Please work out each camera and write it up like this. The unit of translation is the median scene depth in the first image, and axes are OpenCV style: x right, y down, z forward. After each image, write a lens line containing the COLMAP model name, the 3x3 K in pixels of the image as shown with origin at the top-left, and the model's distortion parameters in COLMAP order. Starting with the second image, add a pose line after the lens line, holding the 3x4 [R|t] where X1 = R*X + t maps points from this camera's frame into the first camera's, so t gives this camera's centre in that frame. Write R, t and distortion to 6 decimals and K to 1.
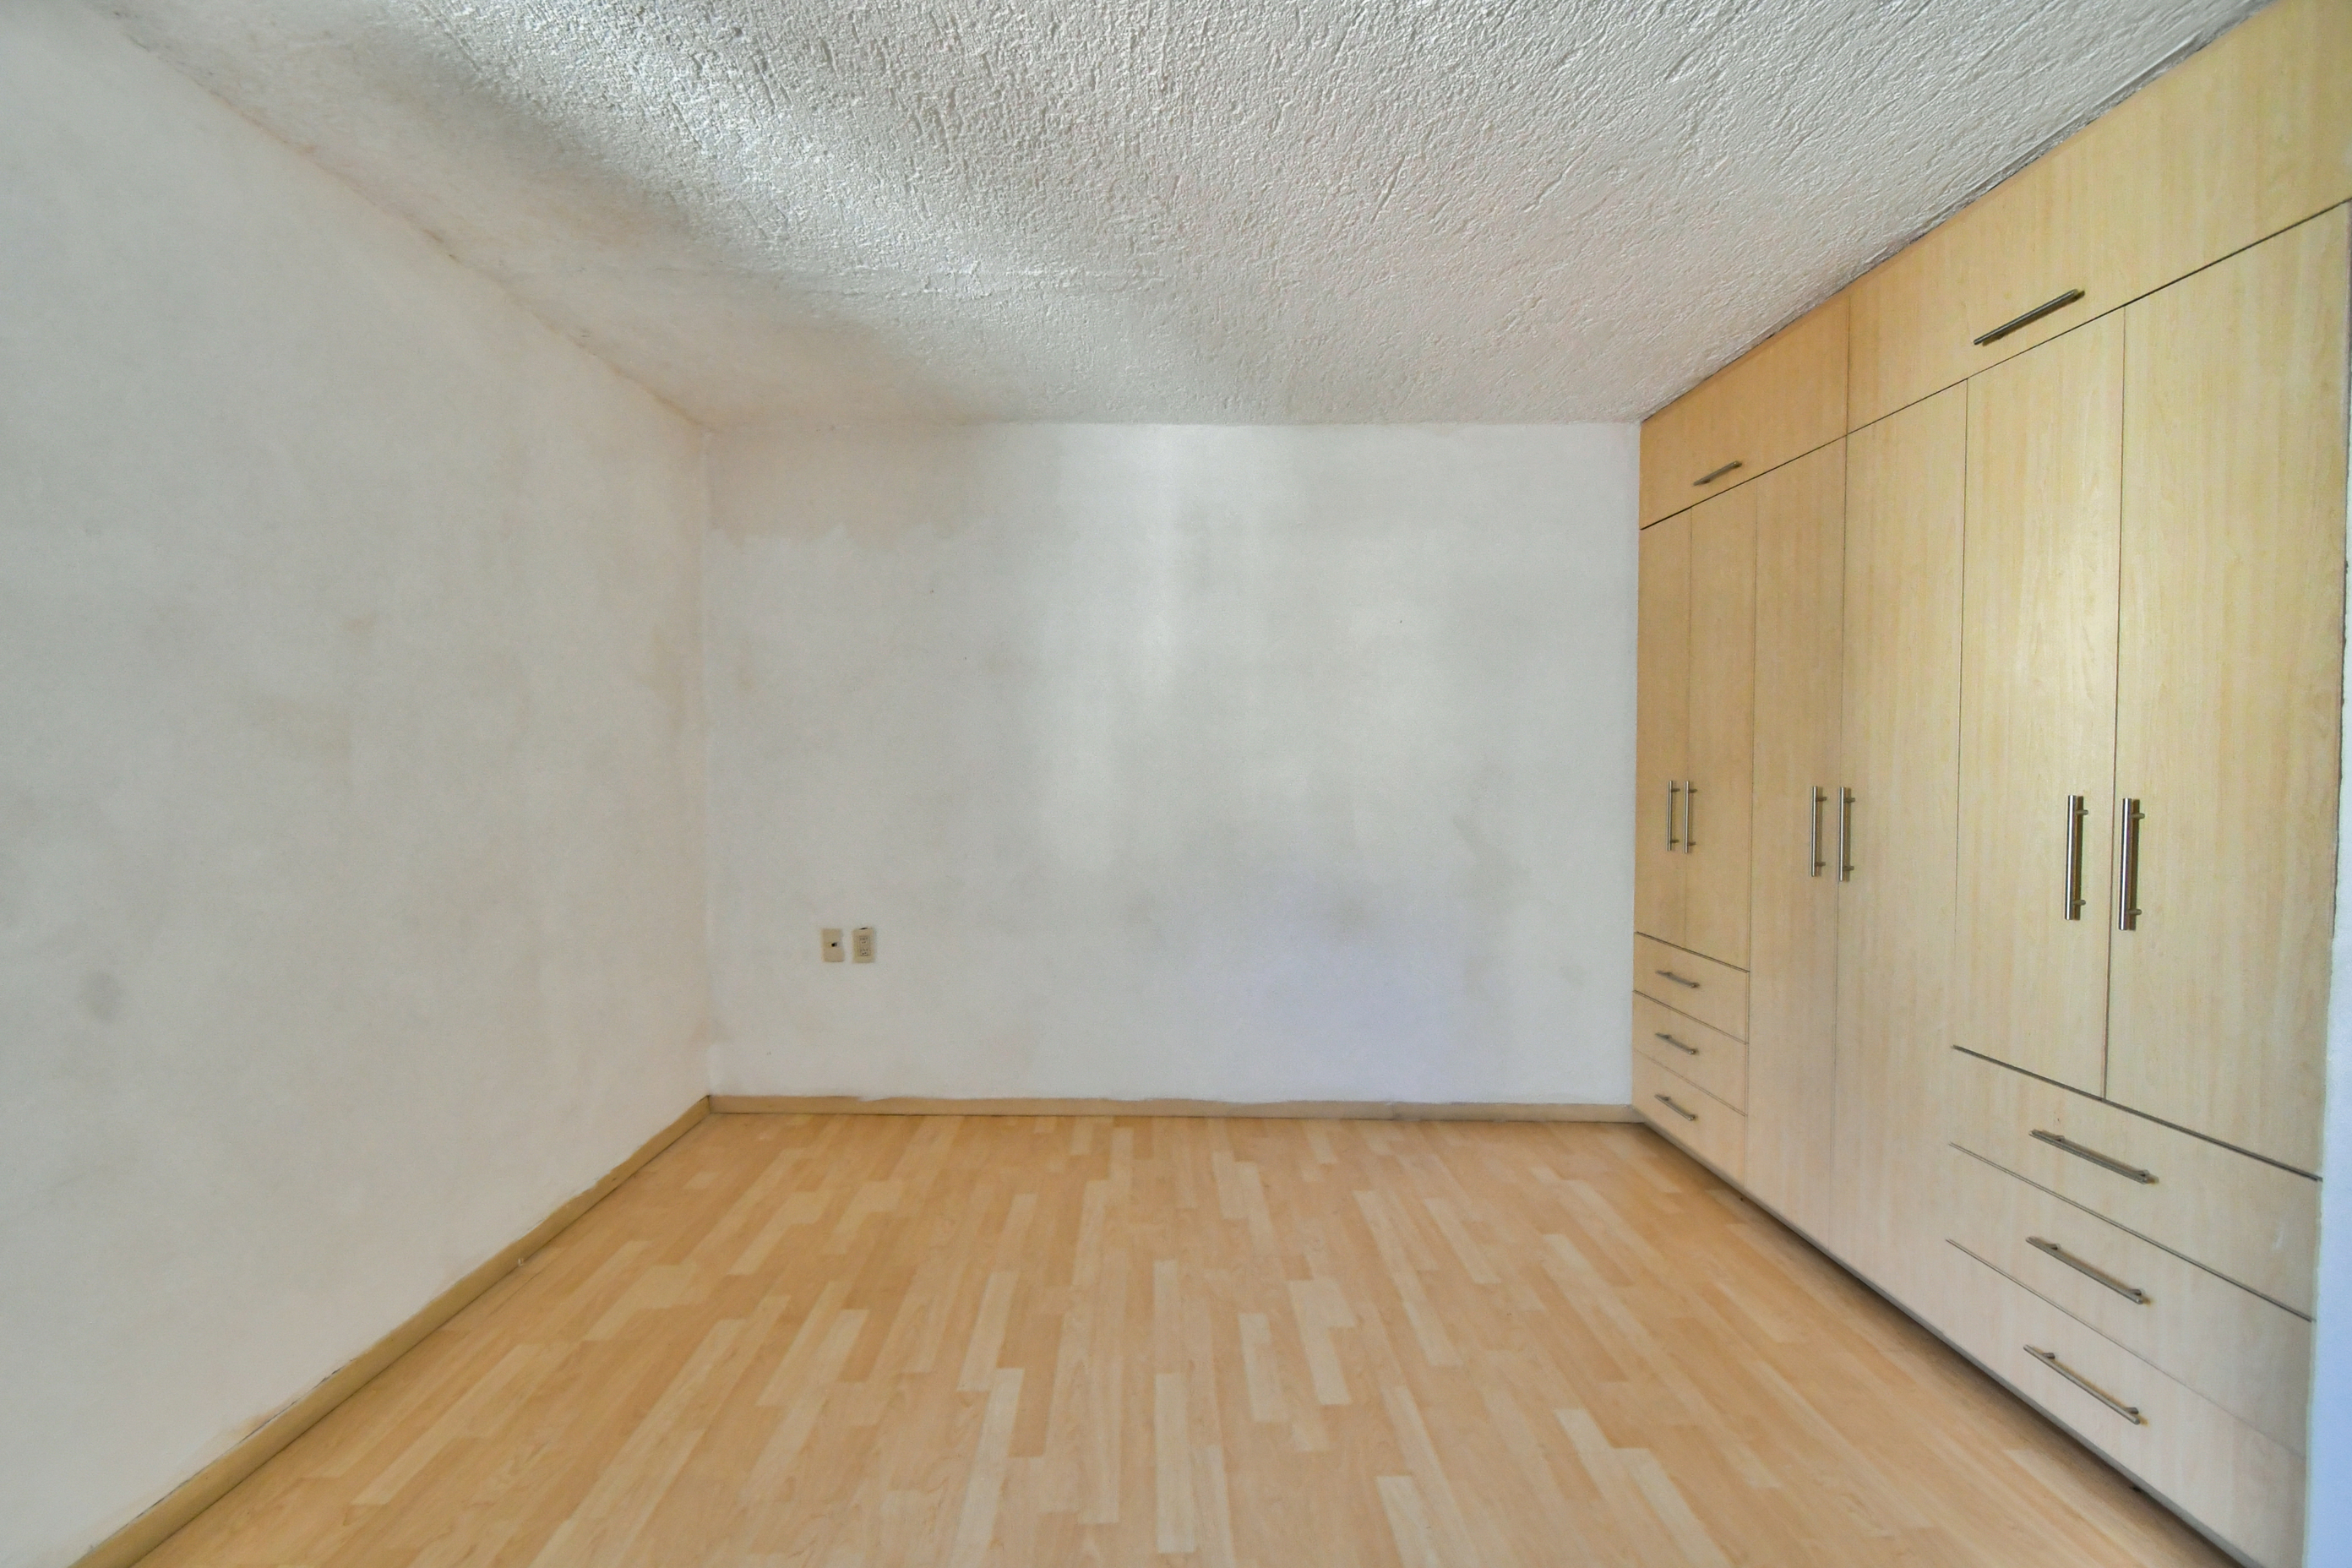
lens RADIAL K [[1017.0, 0, 1176.0], [0, 1017.0, 784.0], [0, 0, 1]] dist [-0.000267, -0.000111]
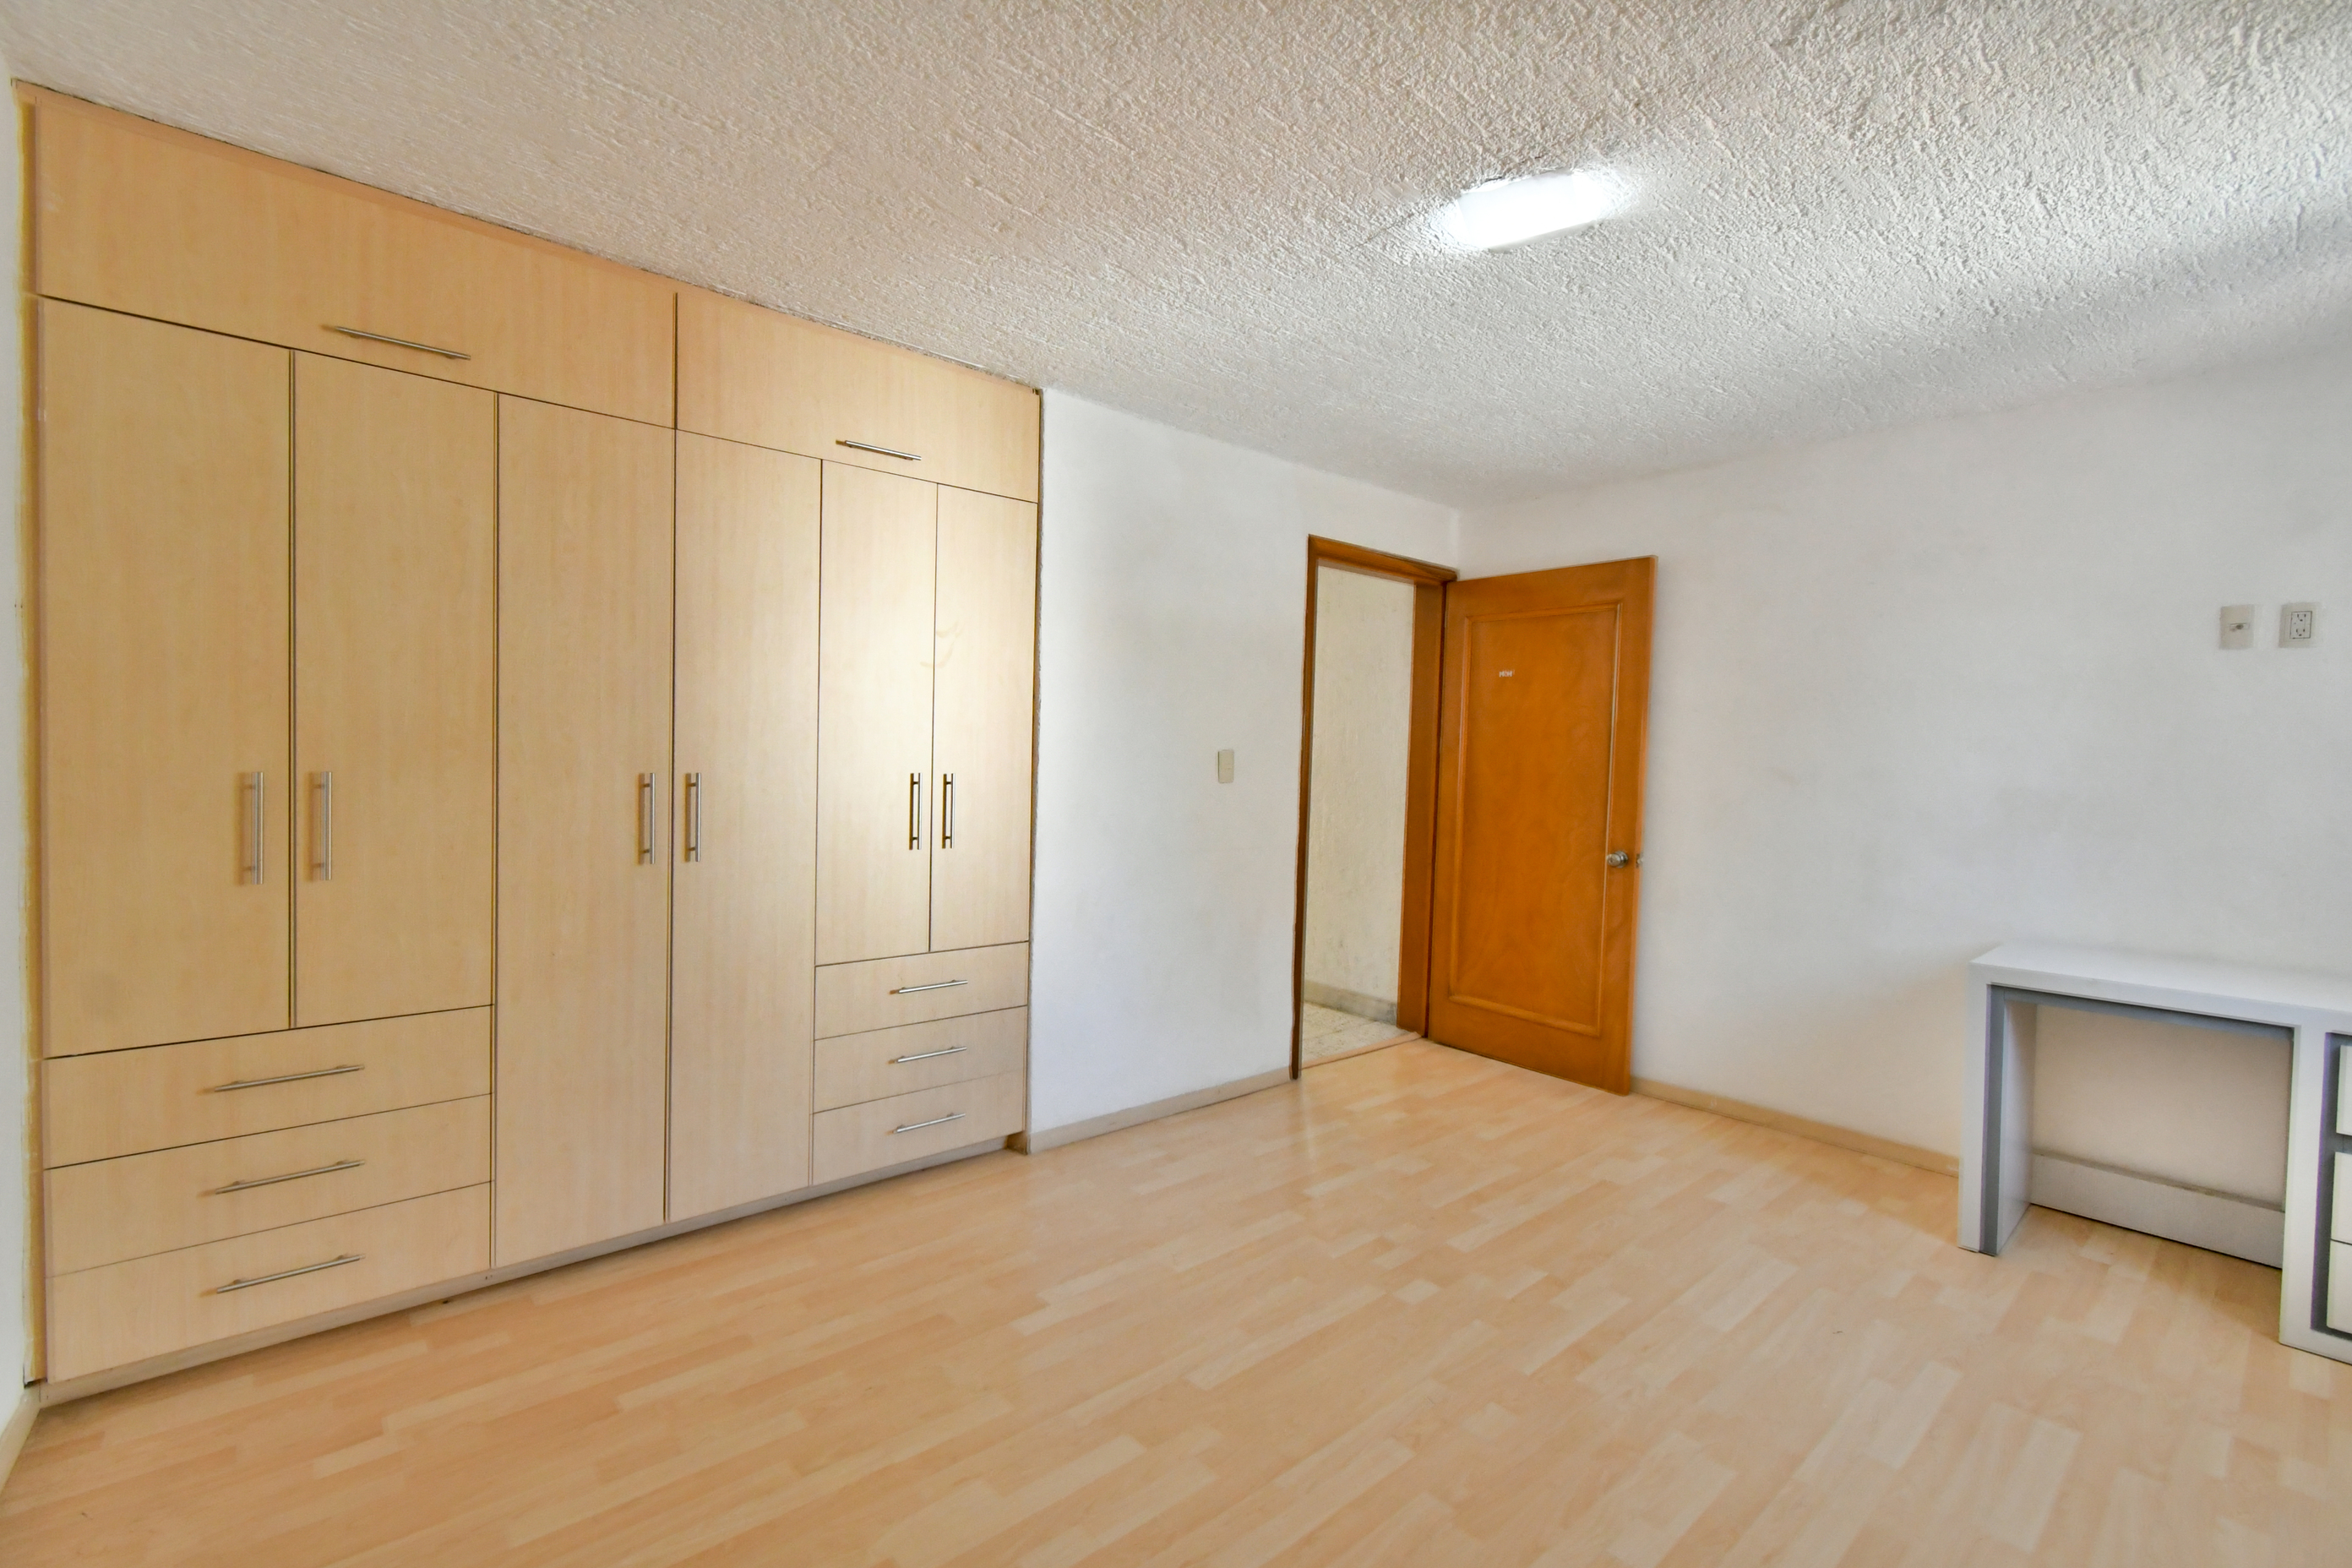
lens RADIAL K [[1017.0, 0, 1176.0], [0, 1017.0, 784.0], [0, 0, 1]] dist [-0.000267, -0.000111]
pose [[-0.629818, -0.043210, 0.775540, -0.501661], [-0.007843, 0.998754, 0.049277, -0.042948], [-0.776704, 0.024954, -0.629372, 1.356973]]
